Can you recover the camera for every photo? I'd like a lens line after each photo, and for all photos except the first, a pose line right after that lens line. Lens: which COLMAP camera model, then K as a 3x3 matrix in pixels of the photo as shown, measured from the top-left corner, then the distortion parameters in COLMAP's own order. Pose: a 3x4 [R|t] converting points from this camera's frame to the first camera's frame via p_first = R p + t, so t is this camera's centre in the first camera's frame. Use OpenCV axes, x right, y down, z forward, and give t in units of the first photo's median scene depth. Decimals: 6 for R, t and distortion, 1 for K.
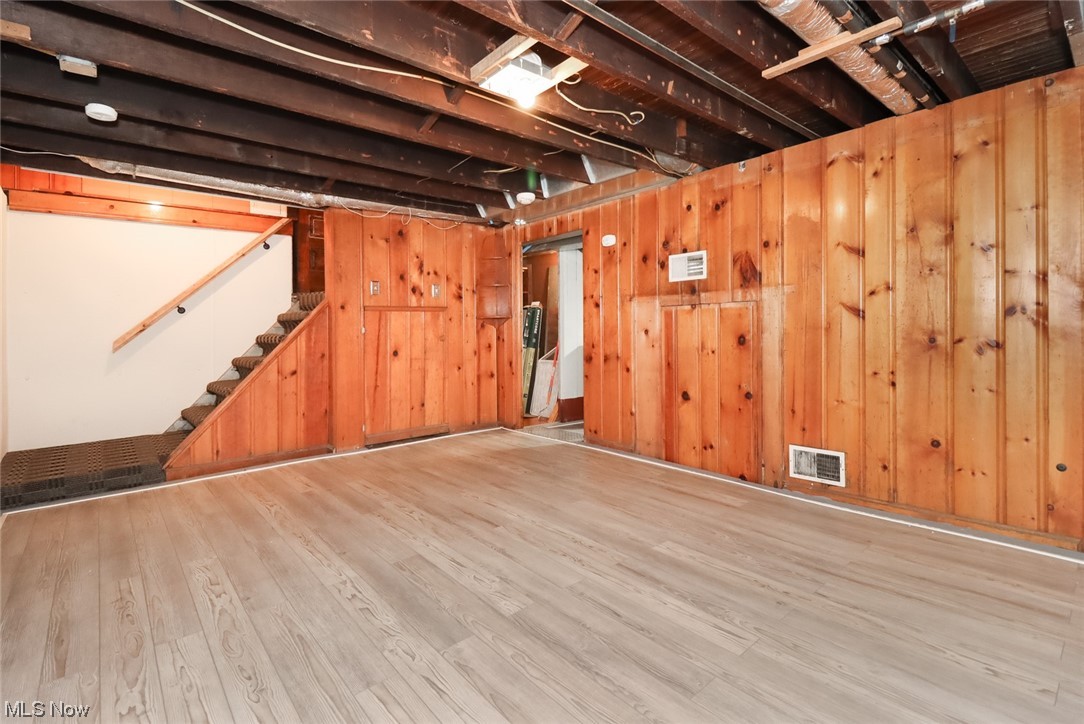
lens RADIAL K [[508.9, 0, 521.2], [0, 508.9, 344.6], [0, 0, 1]] dist [0.022664, -0.015413]
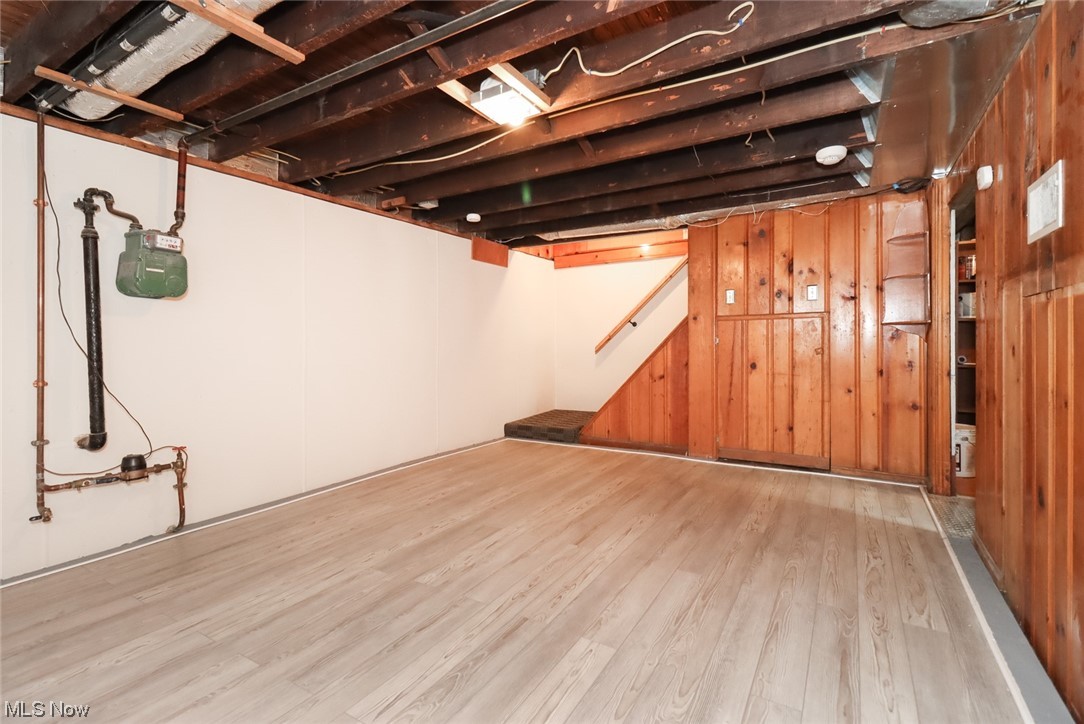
lens RADIAL K [[489.7, 0, 549.1], [0, 489.7, 361.2], [0, 0, 1]] dist [0.028486, -0.000010]
pose [[0.330323, 0.053677, -0.942340, 0.793142], [-0.024327, 0.998534, 0.048351, -0.043797], [0.943554, 0.006953, 0.331144, 0.611302]]
